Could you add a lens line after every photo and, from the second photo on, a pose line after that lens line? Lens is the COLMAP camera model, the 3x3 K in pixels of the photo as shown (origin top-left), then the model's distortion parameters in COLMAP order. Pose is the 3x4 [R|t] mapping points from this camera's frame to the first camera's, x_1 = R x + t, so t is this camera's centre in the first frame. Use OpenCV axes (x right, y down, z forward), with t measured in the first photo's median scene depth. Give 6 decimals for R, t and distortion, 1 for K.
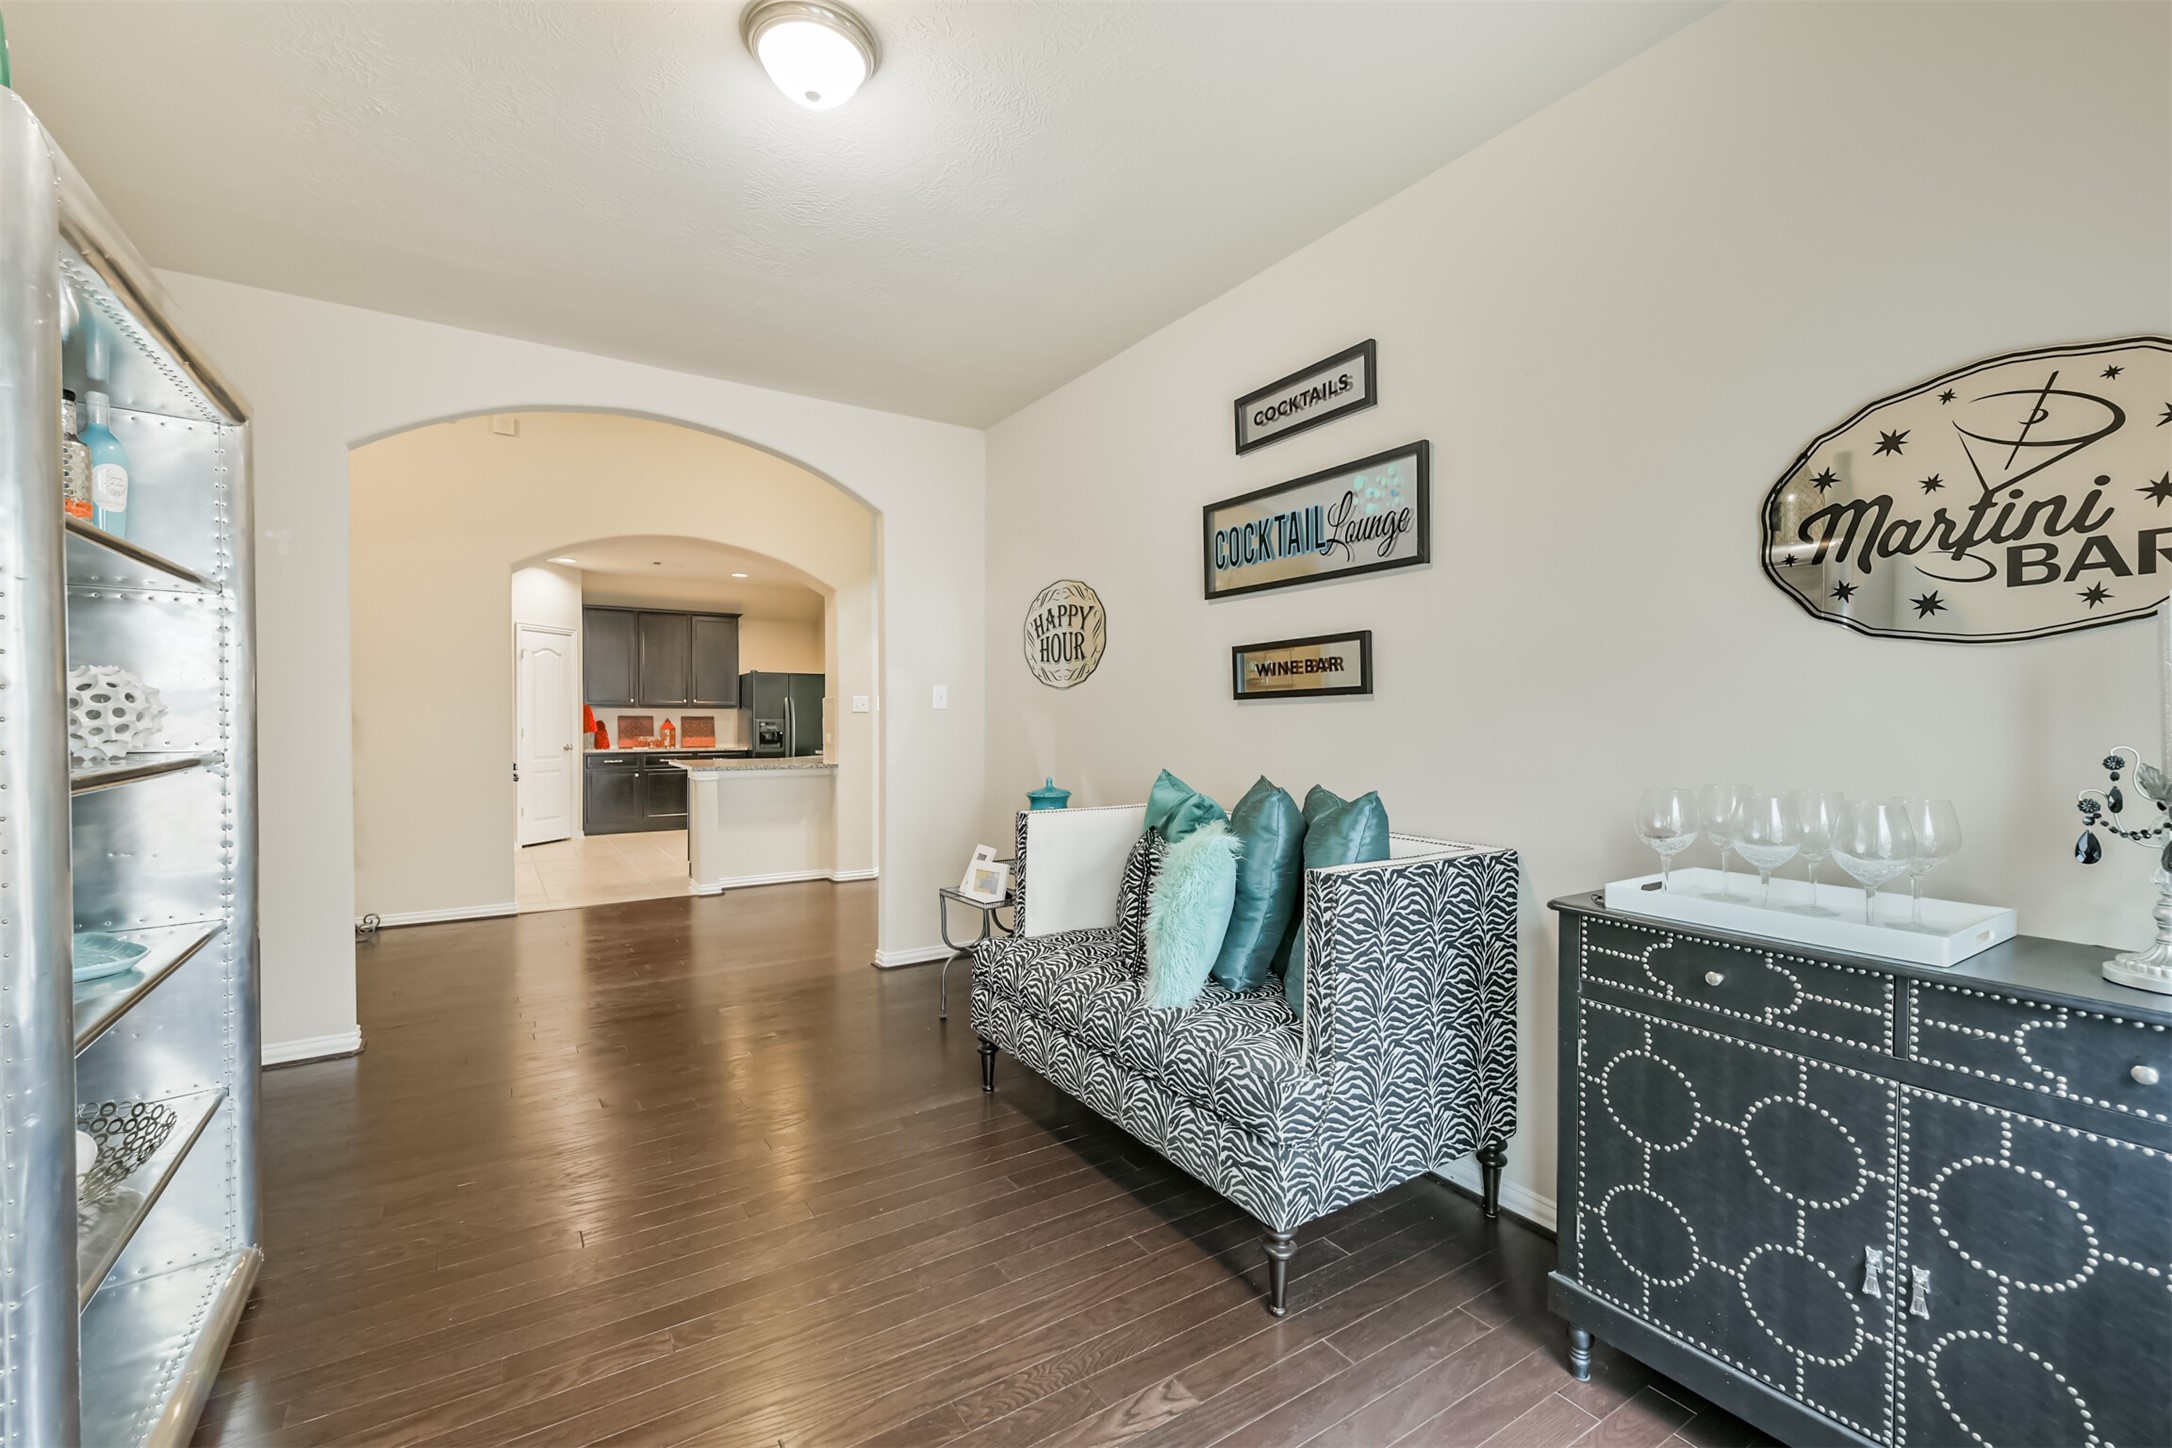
lens RADIAL K [[932.8, 0, 1085.5], [0, 932.8, 722.6], [0, 0, 1]] dist [-0.000342, -0.000003]
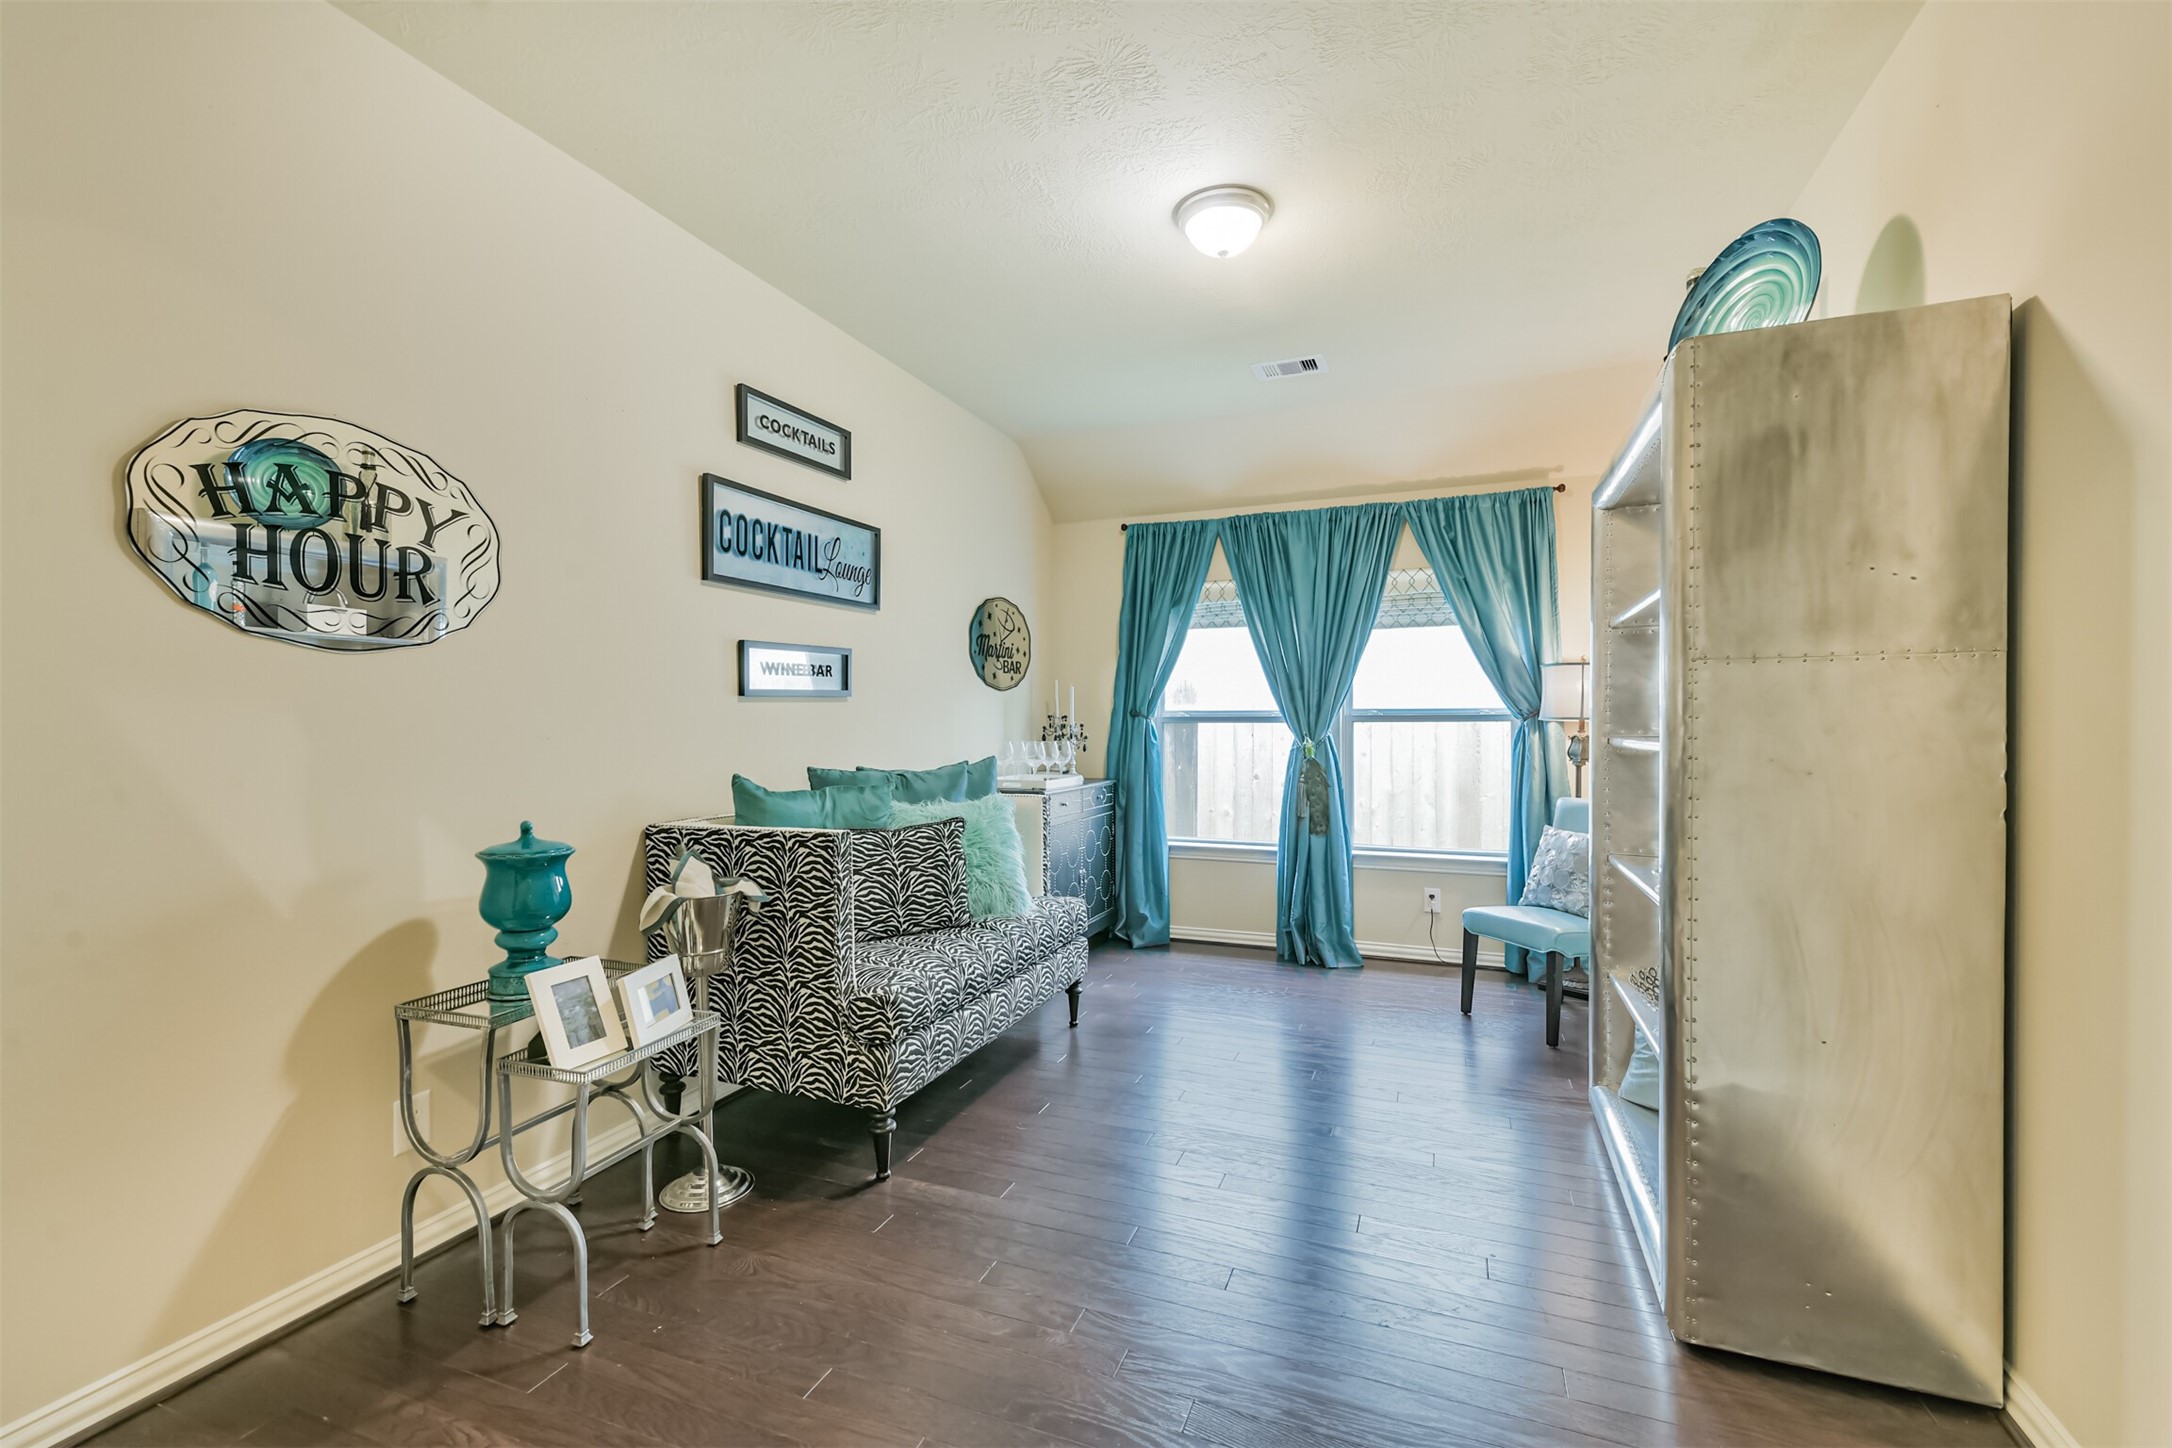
lens RADIAL K [[932.8, 0, 1085.0], [0, 932.8, 720.6], [0, 0, 1]] dist [-0.000342, -0.000003]
pose [[-0.580541, 0.012340, 0.814137, -0.829515], [0.020212, 0.999795, -0.000741, 0.007592], [-0.813980, 0.016025, -0.580672, 1.296581]]
